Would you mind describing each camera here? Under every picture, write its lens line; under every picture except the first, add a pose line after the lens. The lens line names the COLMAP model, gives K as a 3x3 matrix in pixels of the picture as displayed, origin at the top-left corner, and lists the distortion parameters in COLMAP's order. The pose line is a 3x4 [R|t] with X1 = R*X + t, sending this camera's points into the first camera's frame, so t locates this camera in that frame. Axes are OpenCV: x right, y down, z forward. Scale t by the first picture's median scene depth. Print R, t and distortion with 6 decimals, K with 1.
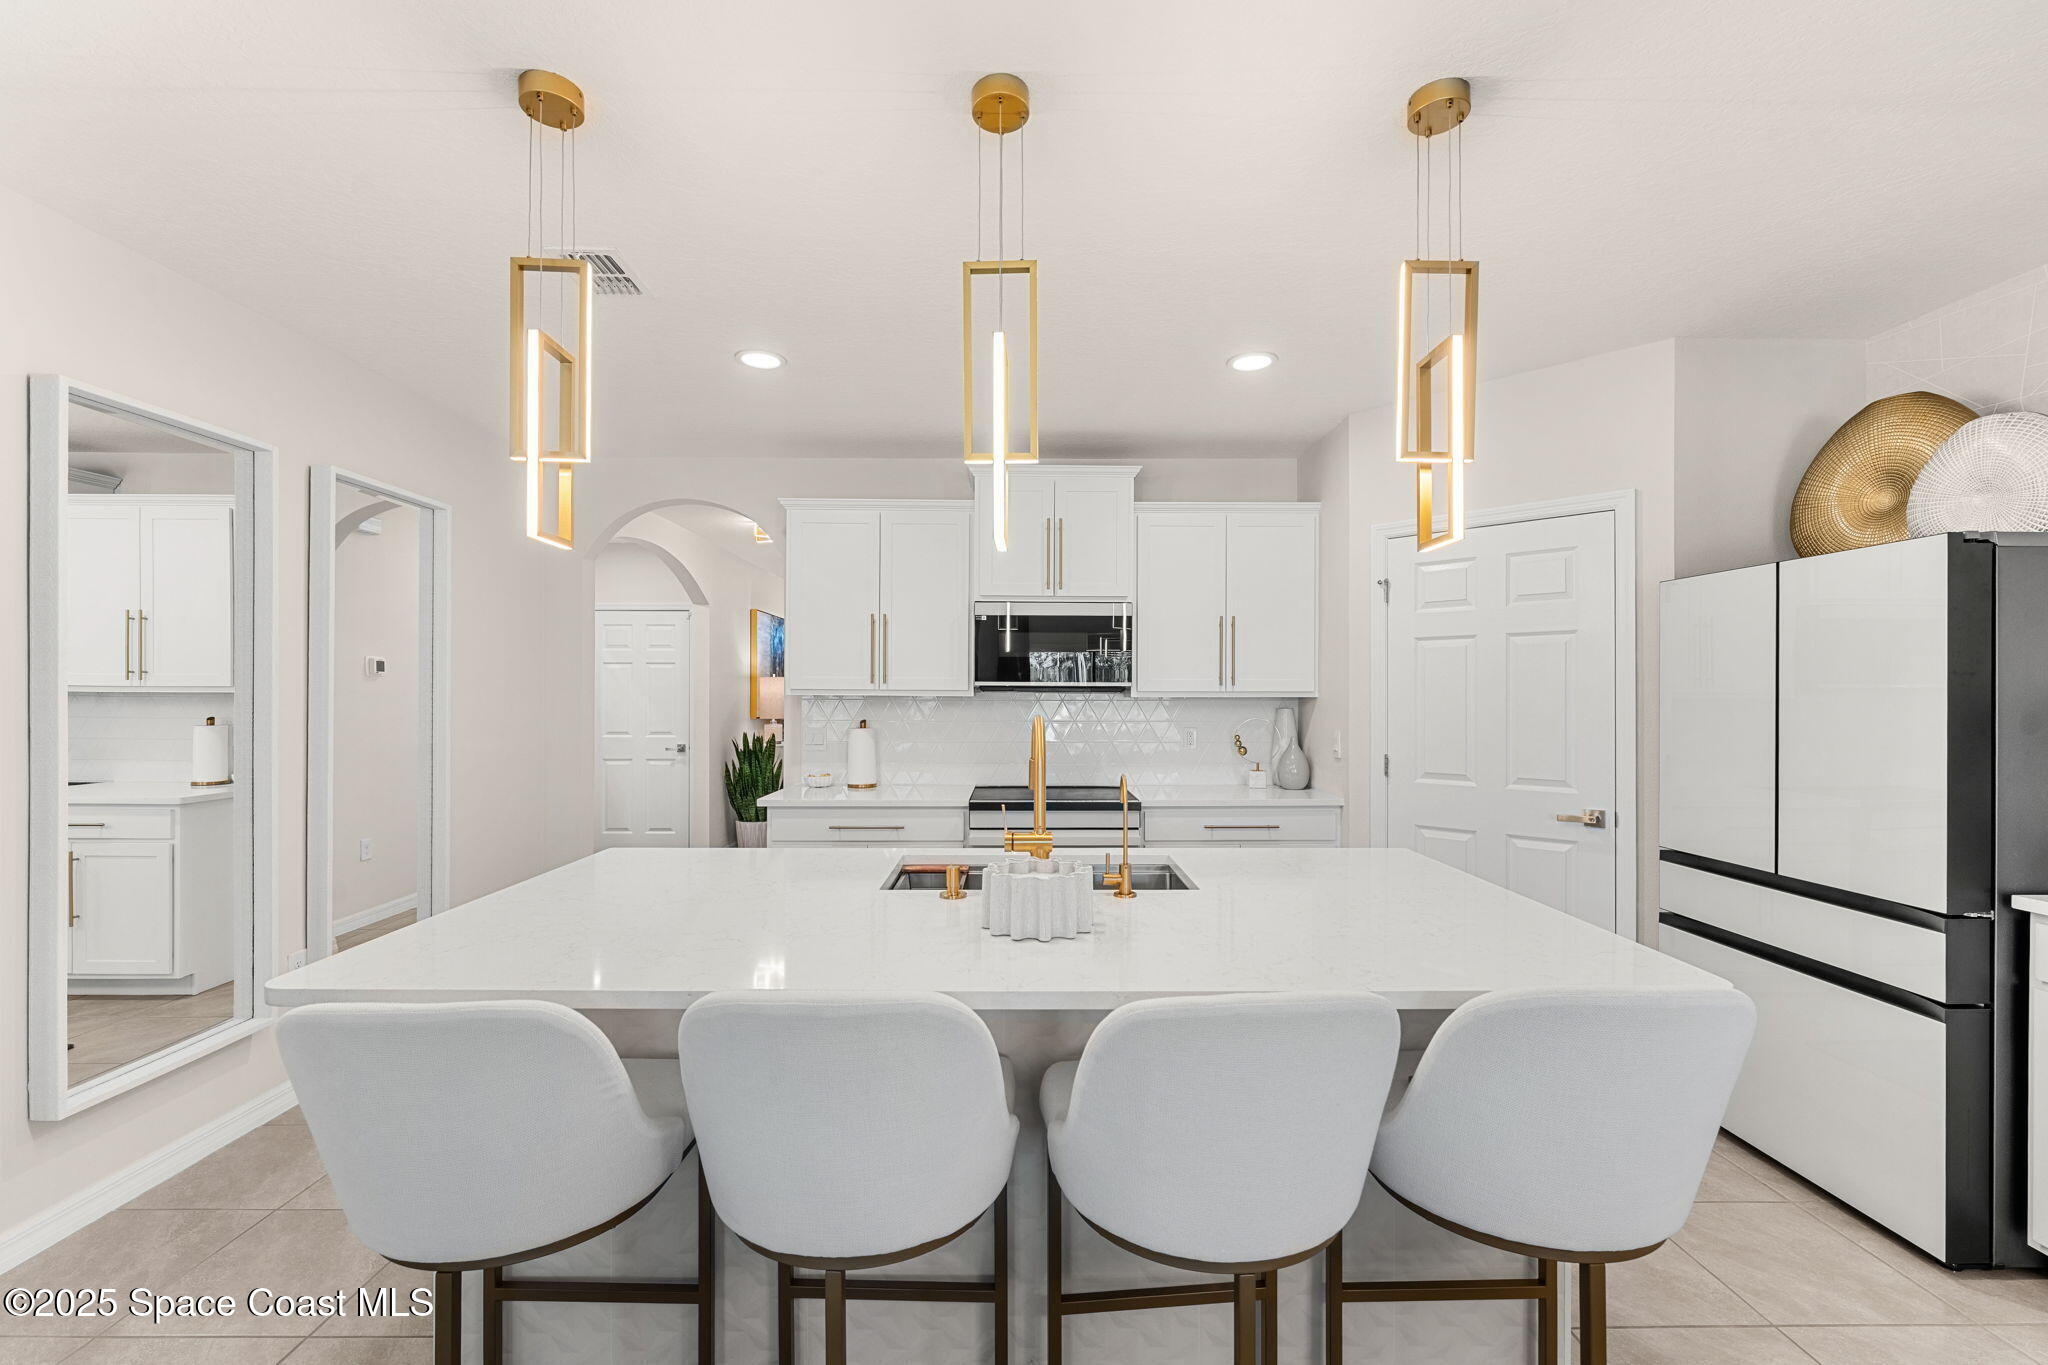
lens RADIAL K [[866.0, 0, 1023.0], [0, 866.0, 690.7], [0, 0, 1]] dist [0.001735, -0.000146]
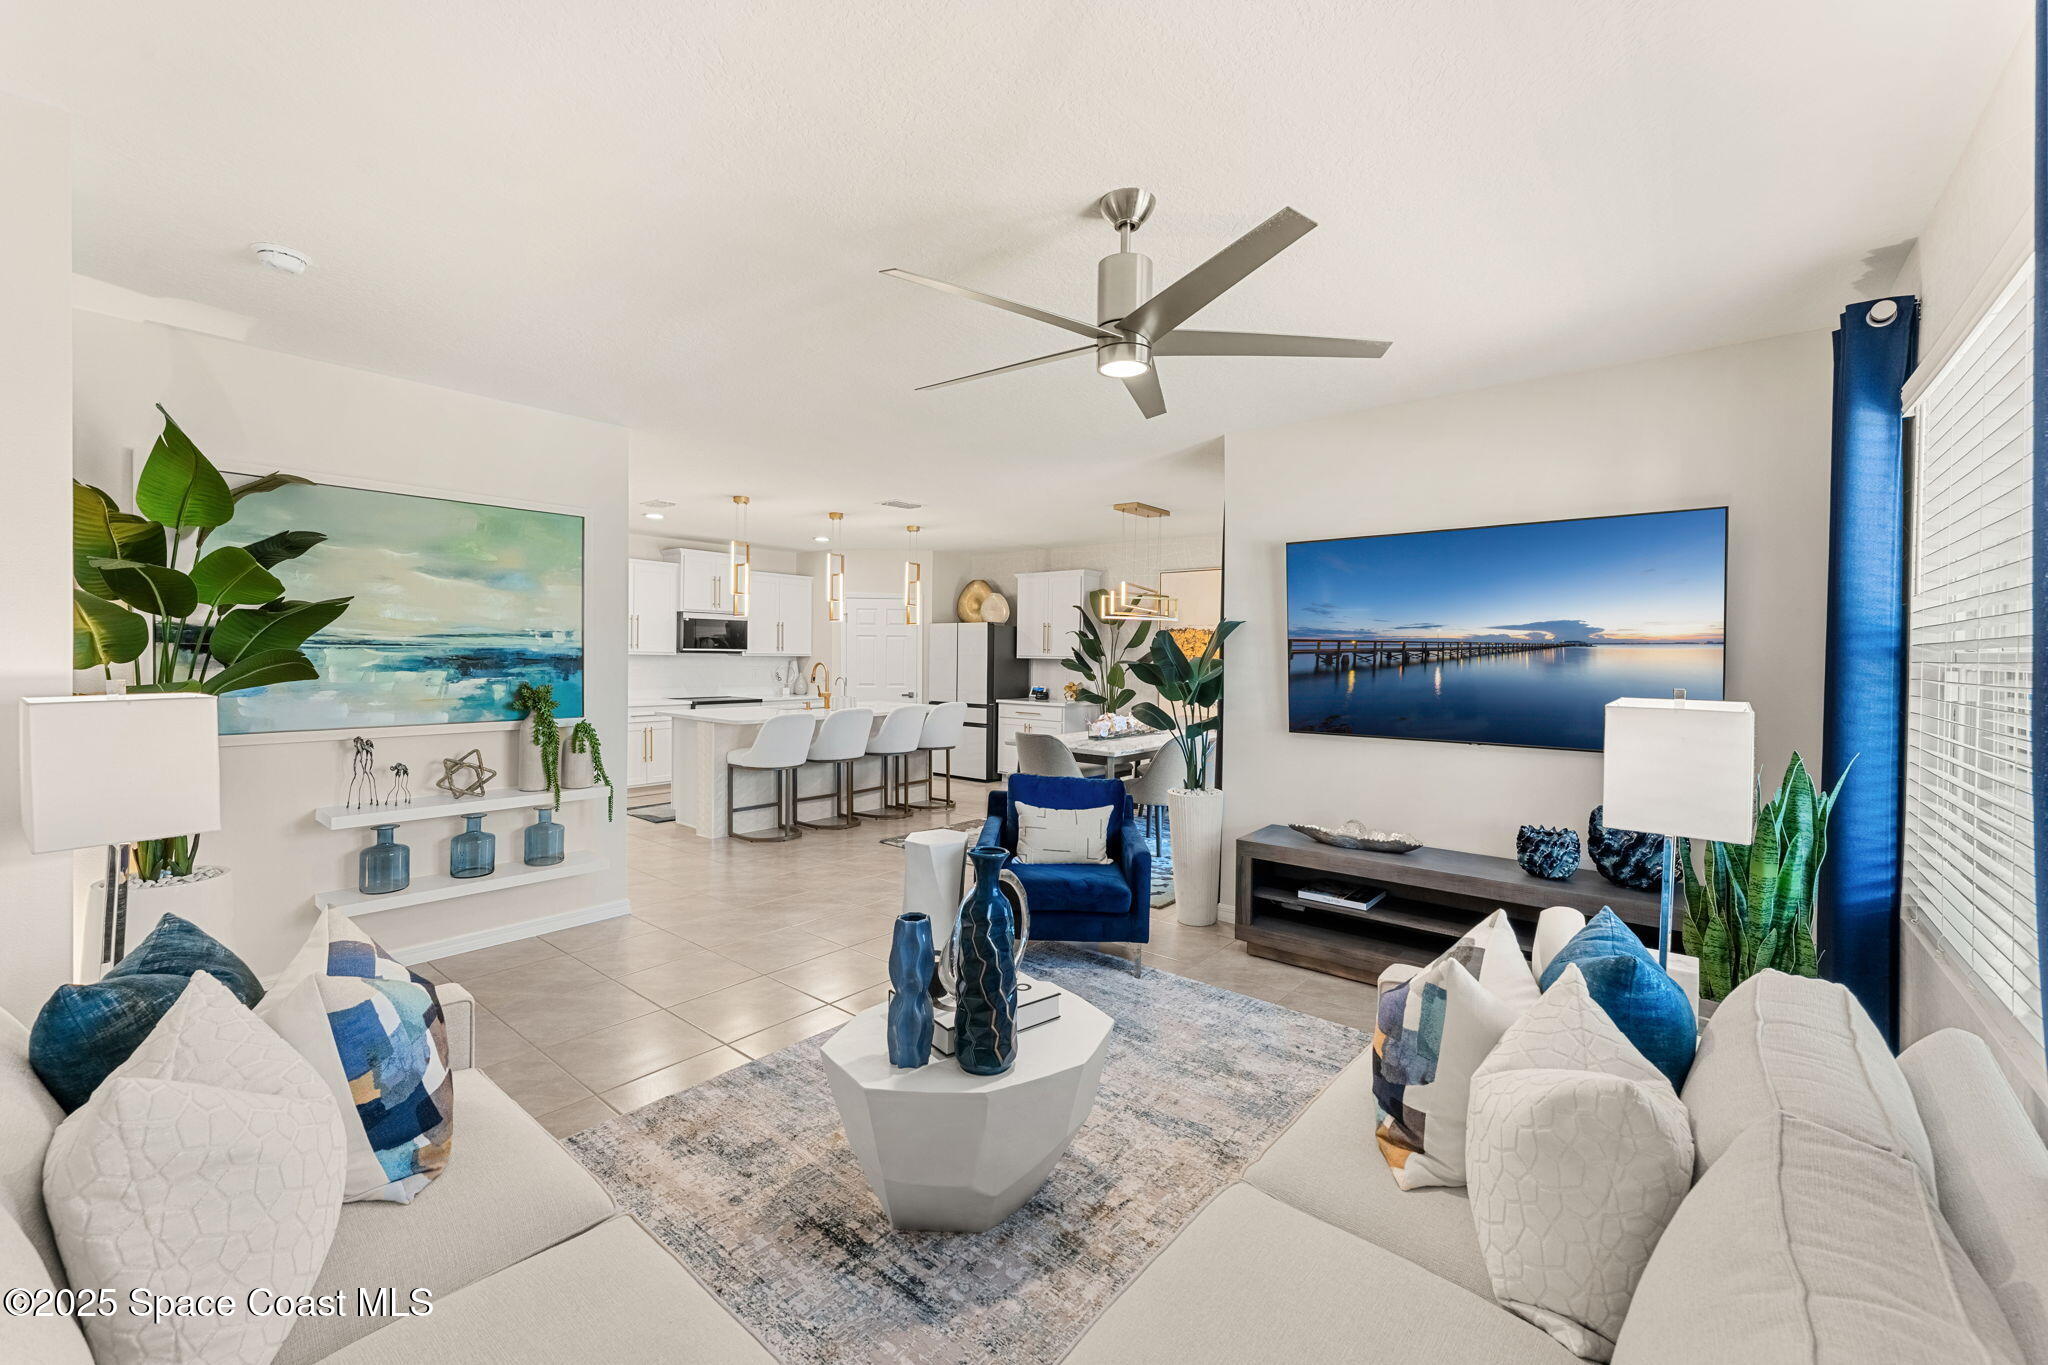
lens RADIAL K [[830.7, 0, 1035.8], [0, 830.7, 671.7], [0, 0, 1]] dist [0.002497, 0.000778]
pose [[0.634187, -0.010113, 0.773114, -1.120648], [-0.013694, 0.999611, 0.024309, -0.015759], [-0.773058, -0.026003, 0.633802, -1.025397]]
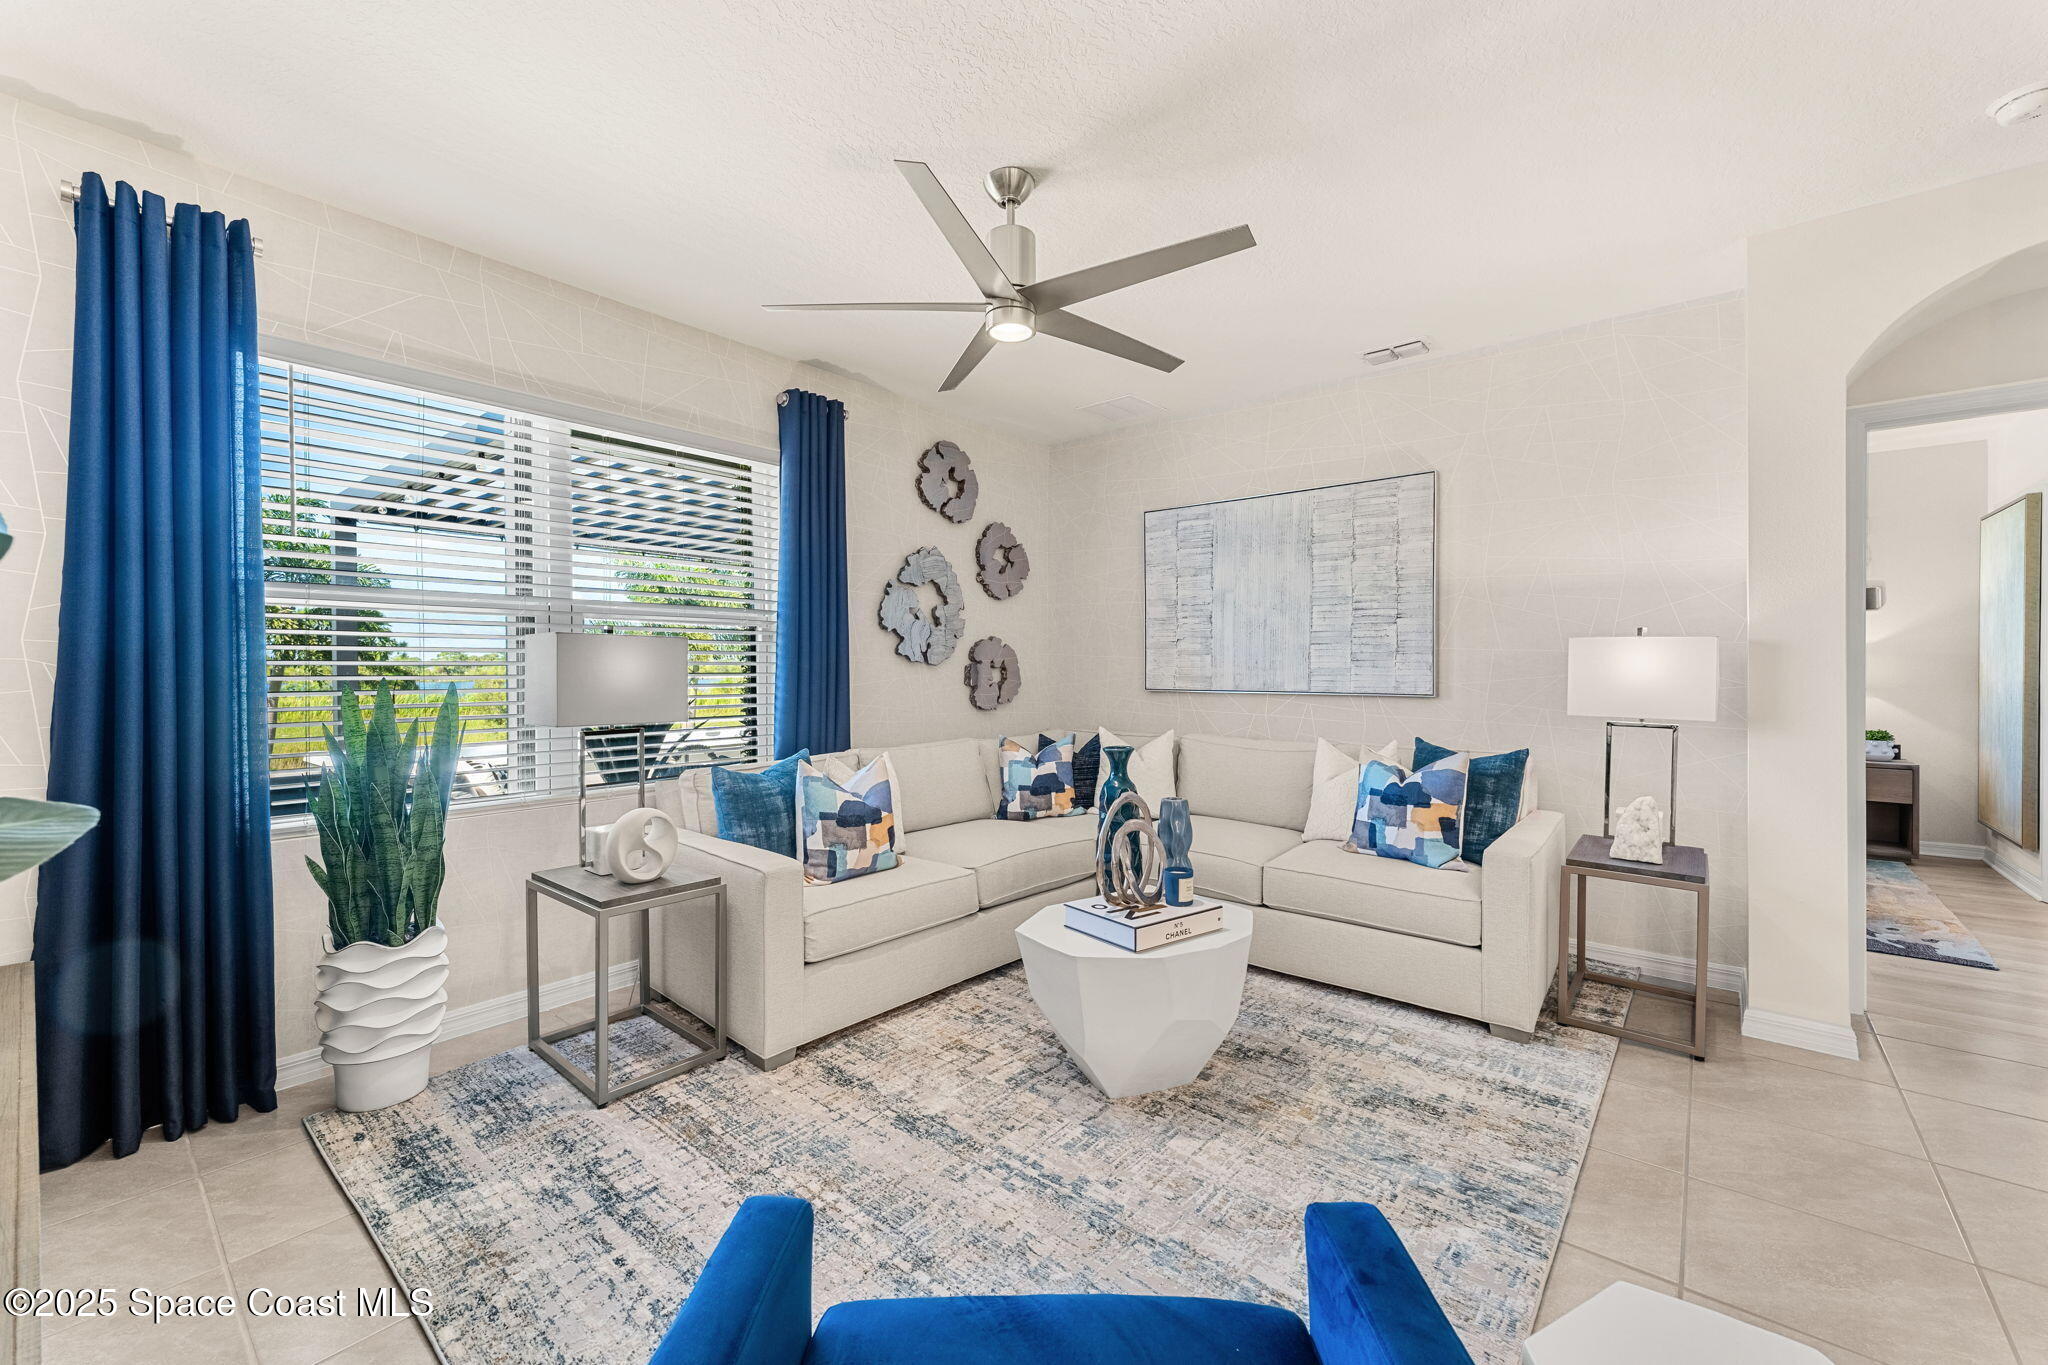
lens RADIAL K [[830.7, 0, 1014.8], [0, 830.7, 681.9], [0, 0, 1]] dist [0.002497, 0.000778]
pose [[-0.651059, 0.015197, -0.758875, -0.209869], [0.015066, 0.999861, 0.007098, 0.048951], [0.758878, -0.006813, -0.651198, -0.330596]]
